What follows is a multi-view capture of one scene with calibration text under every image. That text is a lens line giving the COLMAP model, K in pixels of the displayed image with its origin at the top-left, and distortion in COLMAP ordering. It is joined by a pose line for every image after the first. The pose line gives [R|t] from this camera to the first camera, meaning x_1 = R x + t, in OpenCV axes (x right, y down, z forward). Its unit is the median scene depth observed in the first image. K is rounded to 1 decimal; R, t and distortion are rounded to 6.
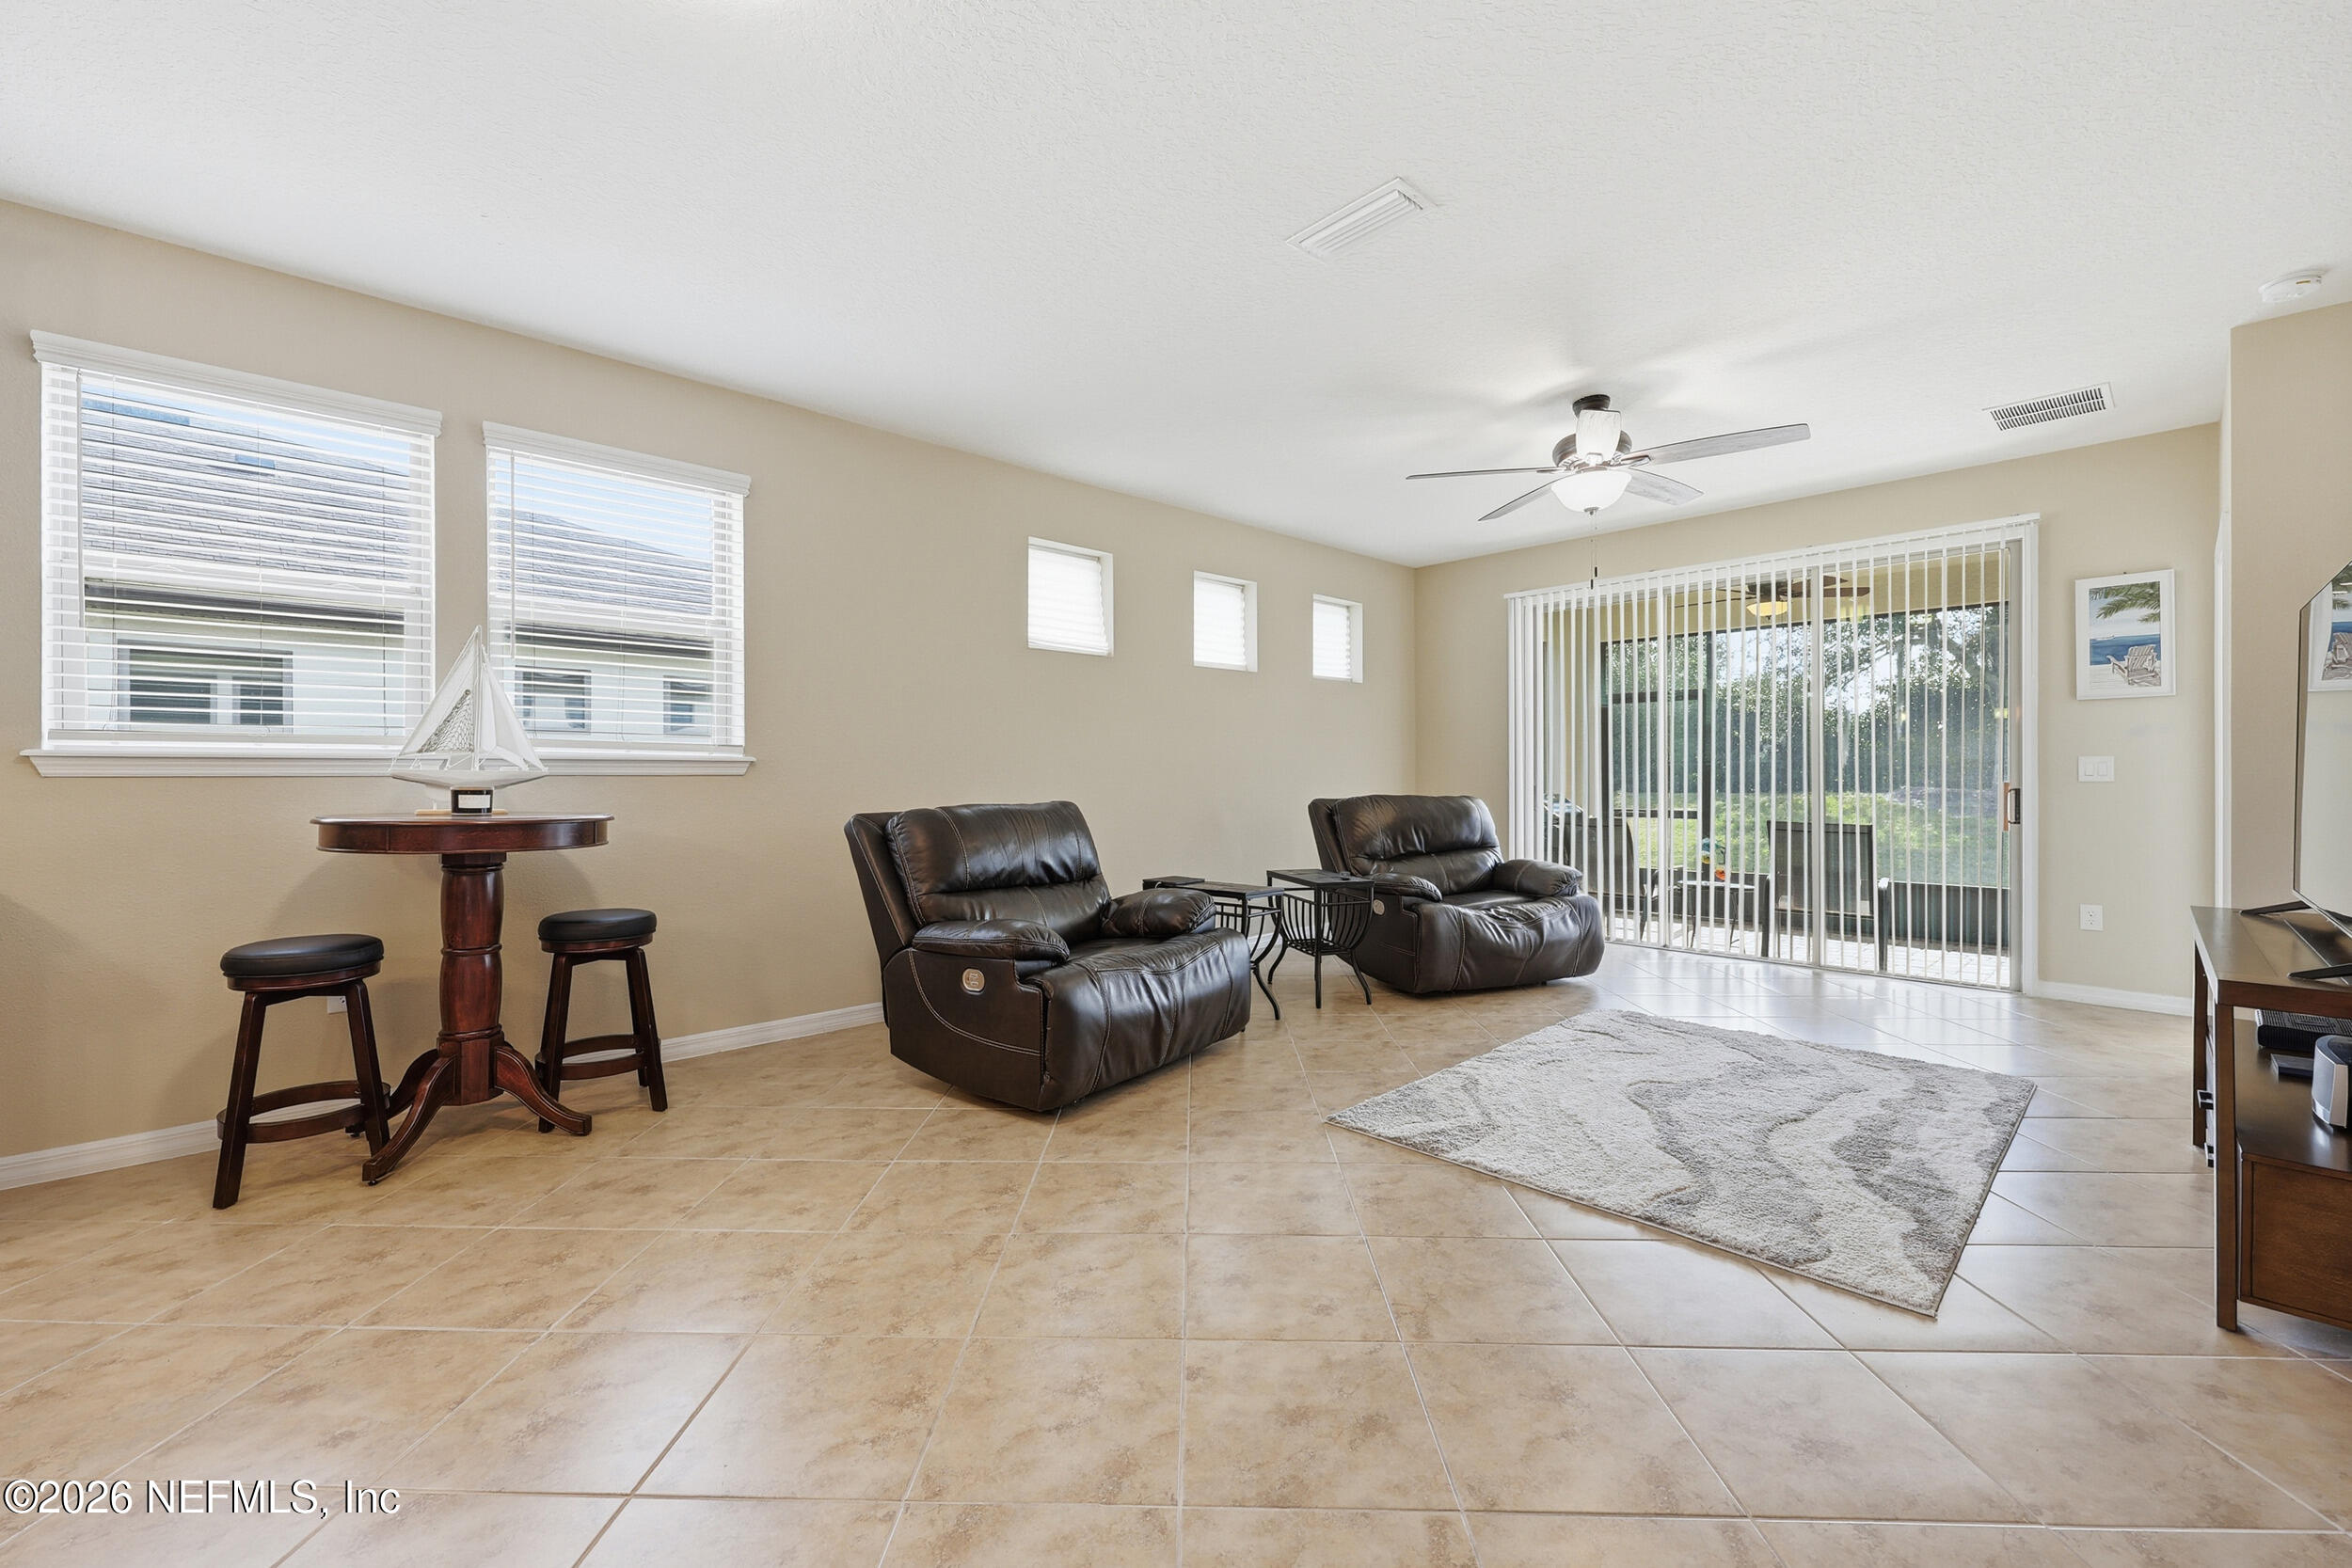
lens RADIAL K [[953.2, 0, 1162.2], [0, 953.2, 776.1], [0, 0, 1]] dist [-0.002941, -0.000105]
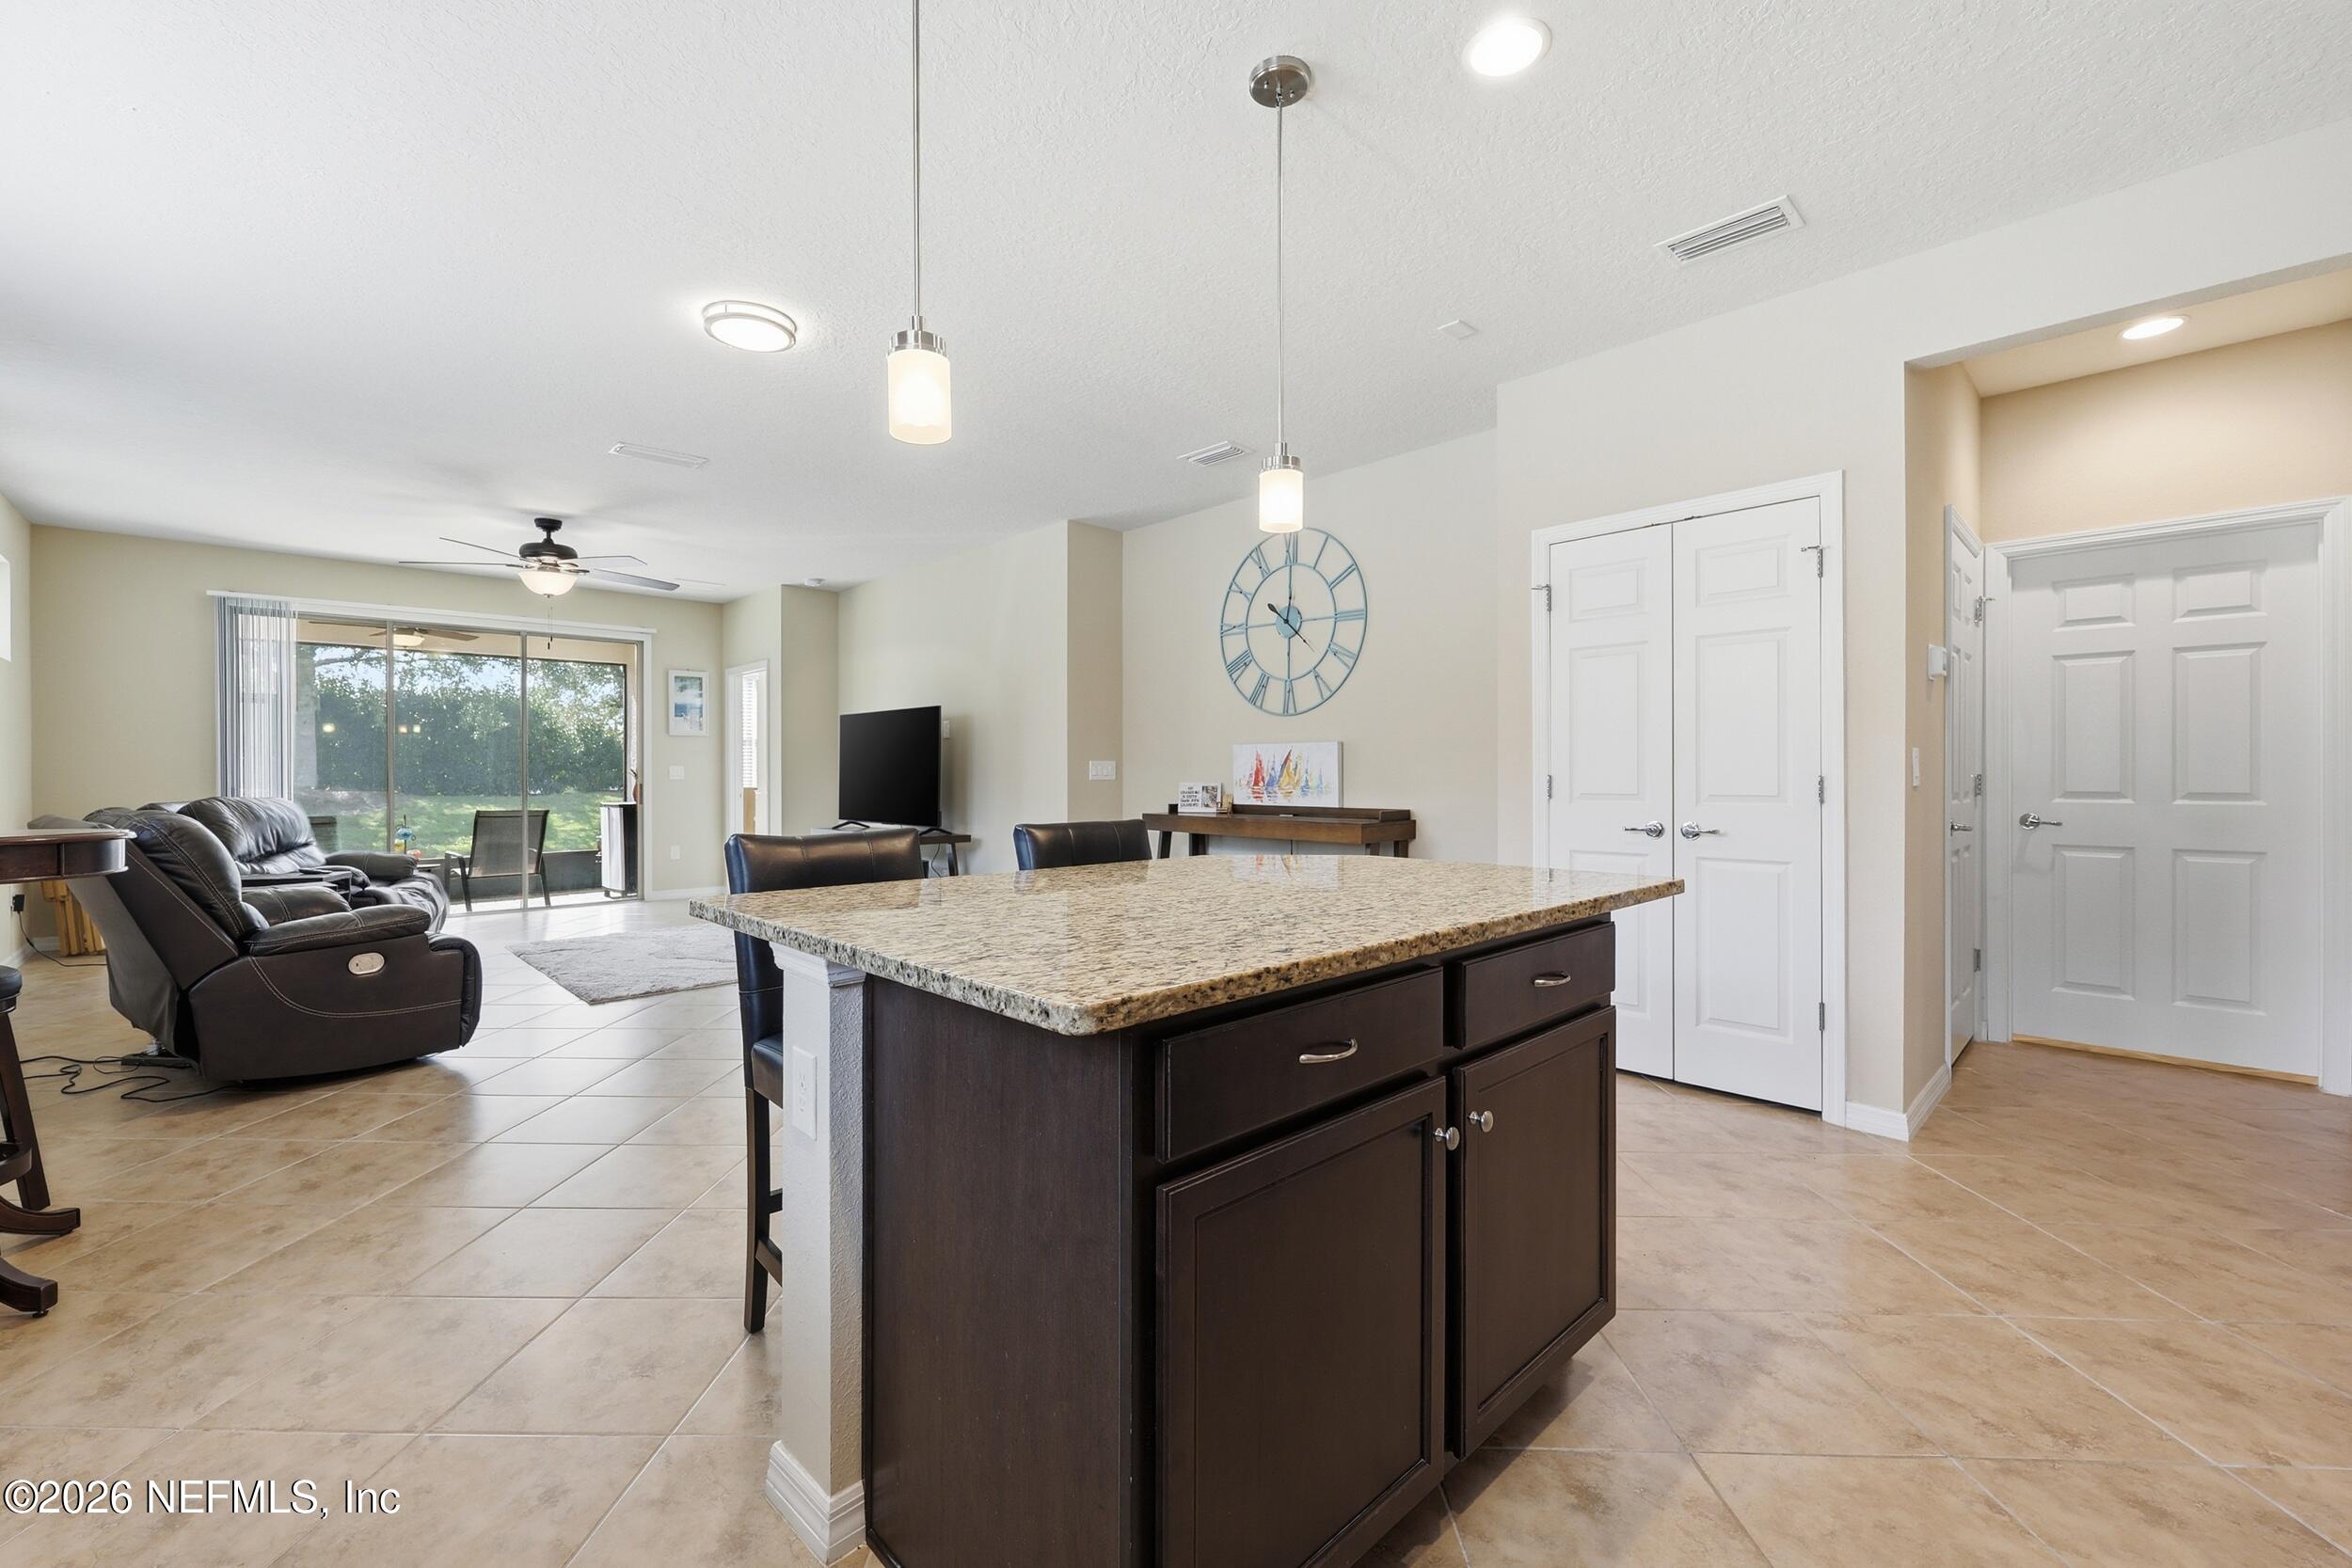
lens RADIAL K [[960.6, 0, 1162.8], [0, 960.6, 778.9], [0, 0, 1]] dist [-0.003226, -0.000335]
pose [[-0.007808, -0.003175, 0.999964, -0.851469], [0.001728, 0.999993, 0.003188, -0.000388], [-0.999968, 0.001753, -0.007802, 0.057794]]
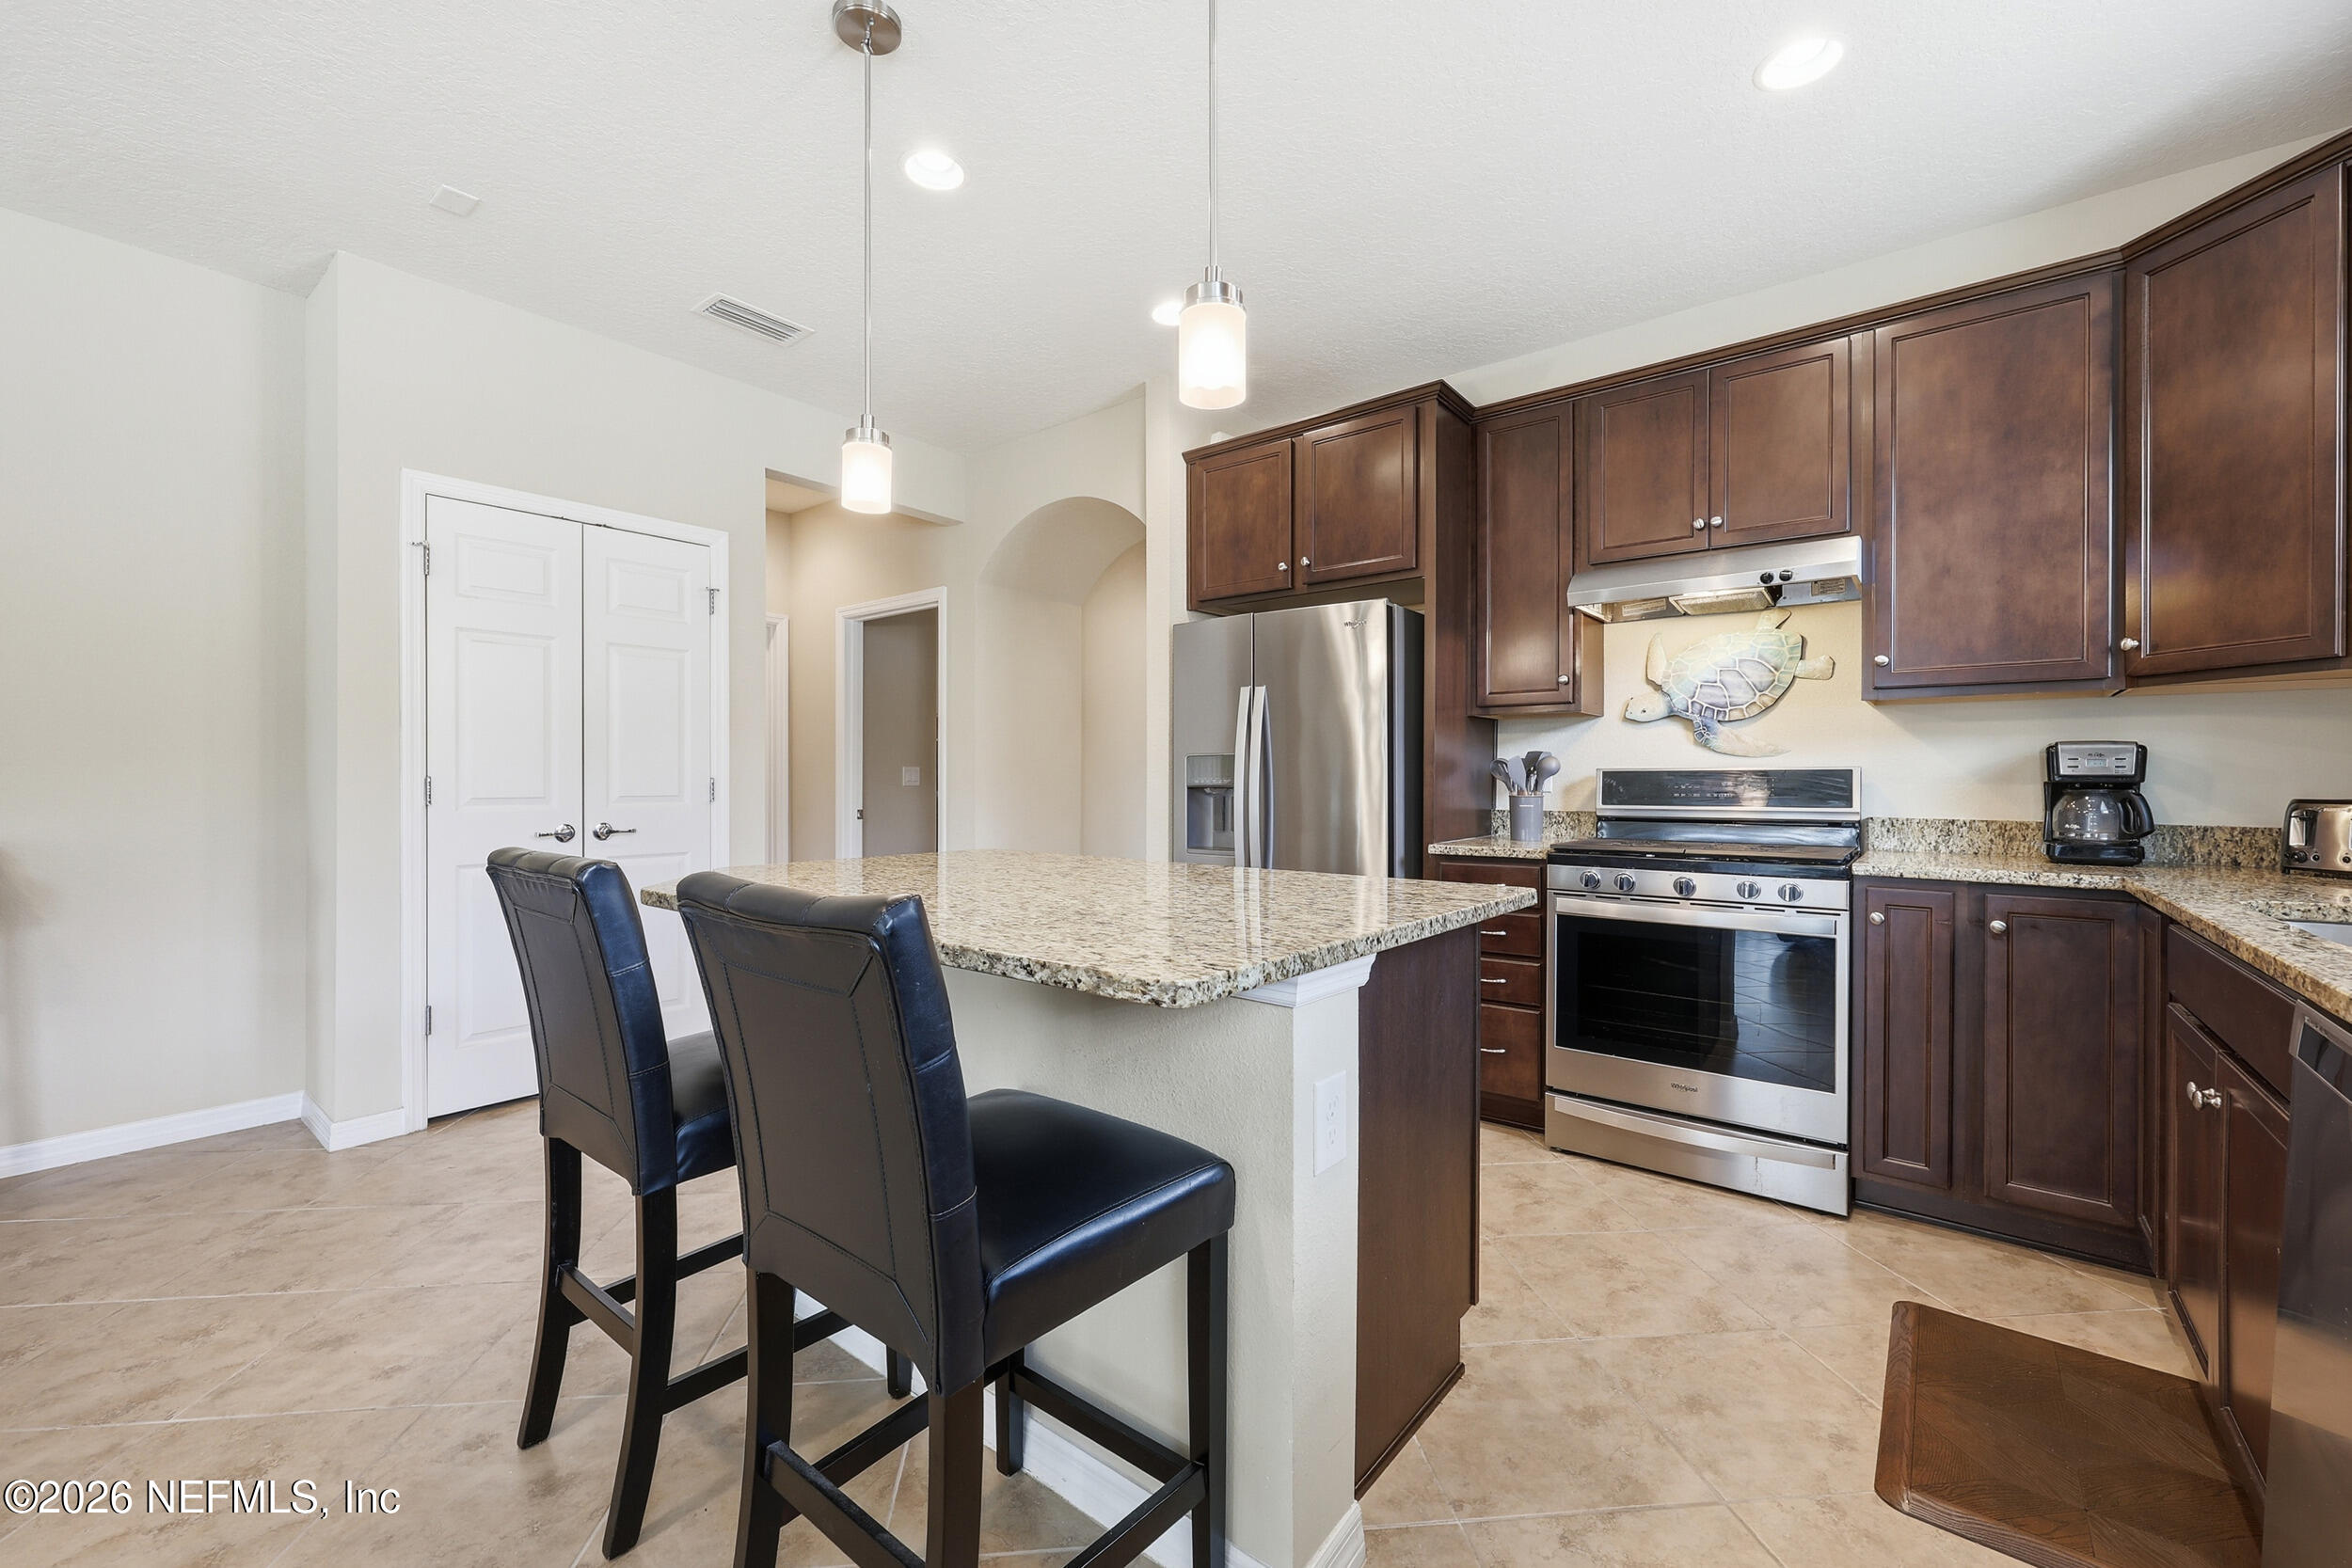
lens RADIAL K [[943.1, 0, 1176.0], [0, 943.1, 784.0], [0, 0, 1]] dist [-0.009168, 0.000060]
pose [[-0.991217, 0.000790, -0.132240, -0.490850], [-0.000261, 0.999969, 0.007924, -0.000678], [0.132242, 0.007889, -0.991186, 0.414184]]
